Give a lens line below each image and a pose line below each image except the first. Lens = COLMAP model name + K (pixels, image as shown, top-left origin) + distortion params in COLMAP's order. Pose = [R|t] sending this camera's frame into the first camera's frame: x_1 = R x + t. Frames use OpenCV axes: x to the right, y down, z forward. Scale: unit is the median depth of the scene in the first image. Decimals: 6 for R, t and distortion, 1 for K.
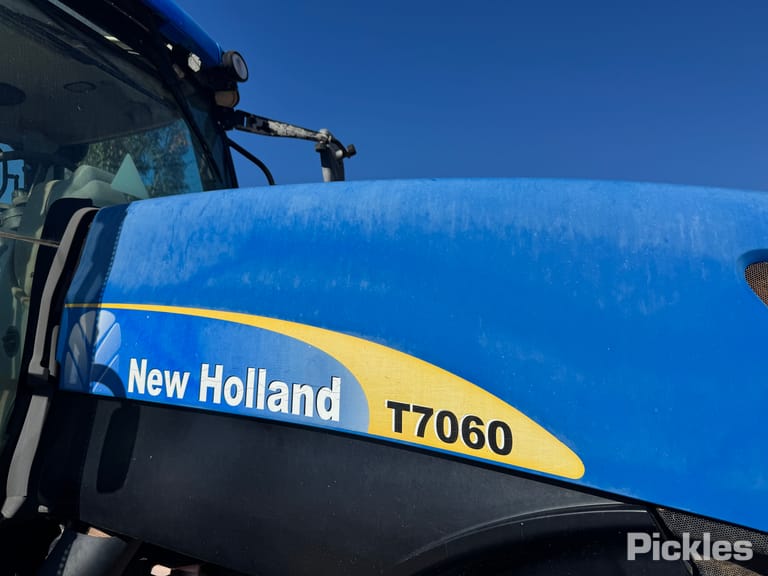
lens RADIAL K [[557.3, 0, 384.0], [0, 557.3, 288.0], [0, 0, 1]] dist [0.007807, -0.025351]
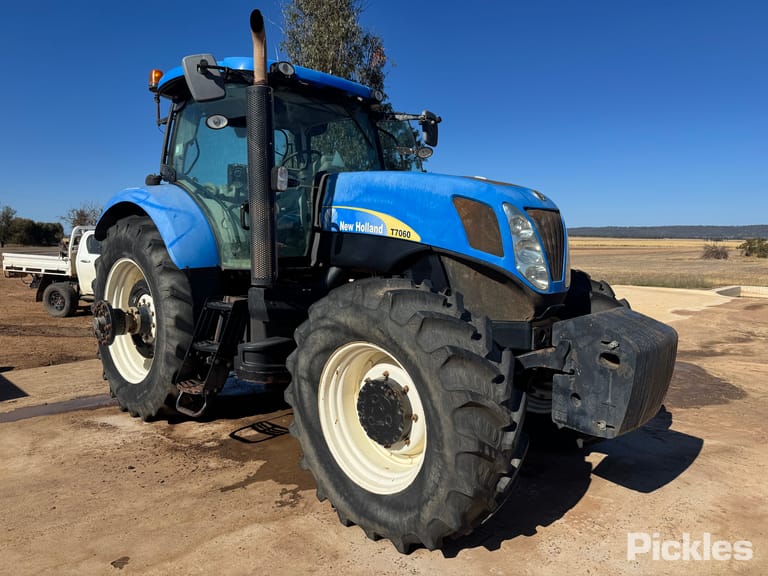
lens RADIAL K [[548.2, 0, 381.3], [0, 548.2, 290.9], [0, 0, 1]] dist [0.125872, -0.206875]
pose [[0.928934, 0.035187, -0.368570, 1.135562], [0.046356, 0.976587, 0.210068, -0.171430], [0.367332, -0.212225, 0.905554, -2.253840]]
